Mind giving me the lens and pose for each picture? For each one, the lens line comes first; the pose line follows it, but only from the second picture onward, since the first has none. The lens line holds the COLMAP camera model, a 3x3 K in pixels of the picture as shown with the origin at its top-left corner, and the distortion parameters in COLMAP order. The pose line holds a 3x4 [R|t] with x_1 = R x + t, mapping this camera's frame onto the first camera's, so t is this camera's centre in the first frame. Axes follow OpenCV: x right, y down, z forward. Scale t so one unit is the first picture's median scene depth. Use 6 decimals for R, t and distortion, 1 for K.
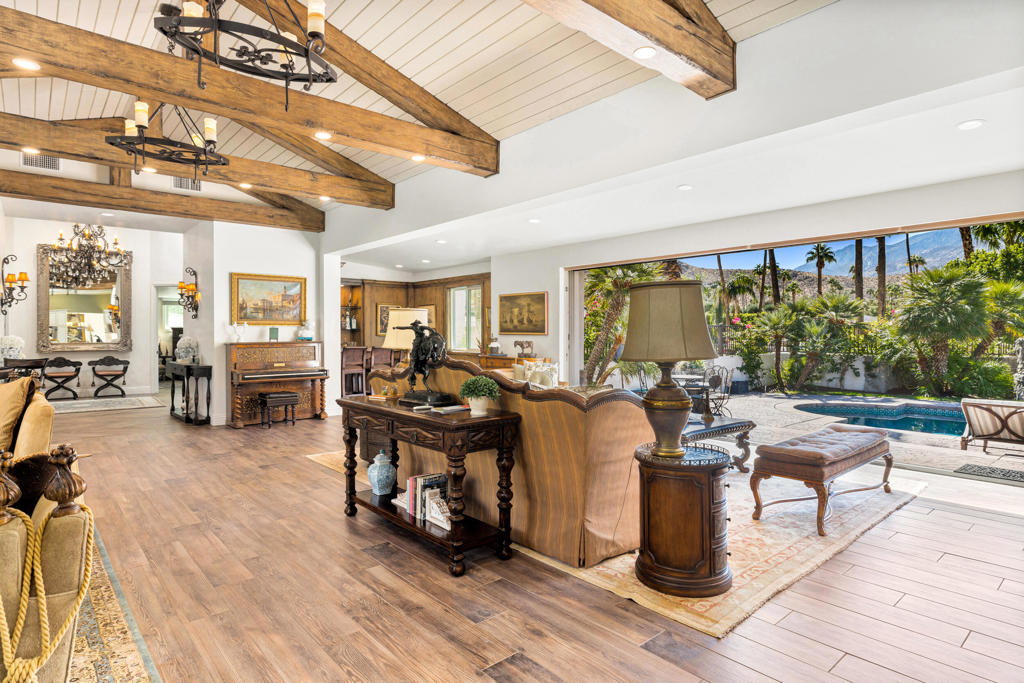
lens RADIAL K [[559.6, 0, 486.0], [0, 559.6, 327.5], [0, 0, 1]] dist [-0.000388, -0.000325]
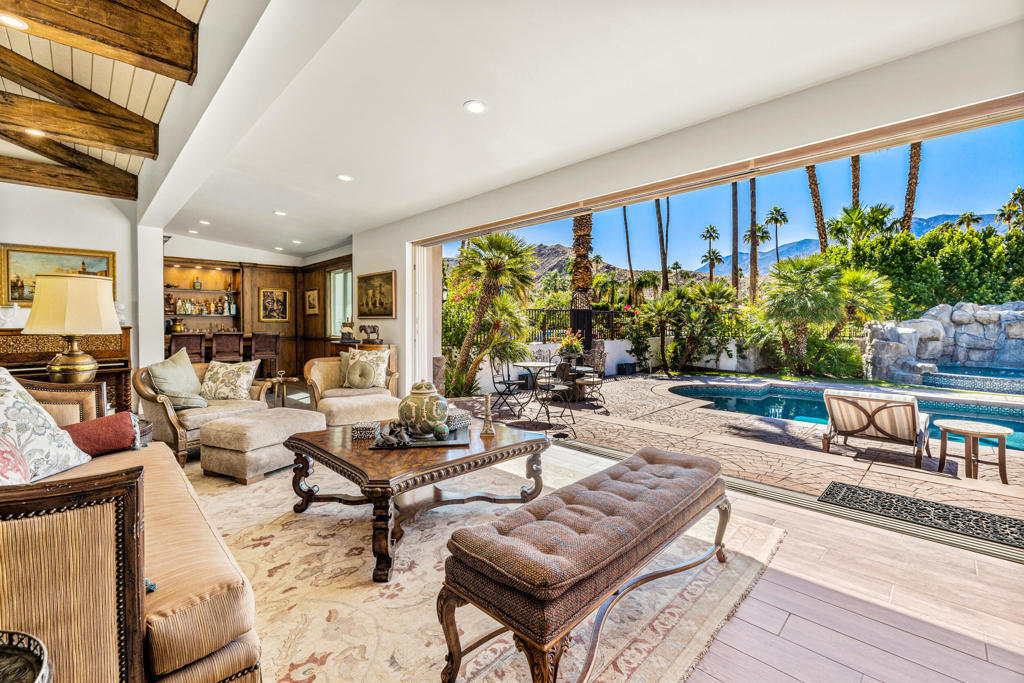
lens RADIAL K [[439.7, 0, 515.8], [0, 439.7, 325.8], [0, 0, 1]] dist [-0.002926, -0.000408]
pose [[0.994276, -0.003513, 0.106783, 0.186041], [0.001625, 0.999841, 0.017760, 0.010441], [-0.106828, -0.017484, 0.994124, 0.230729]]
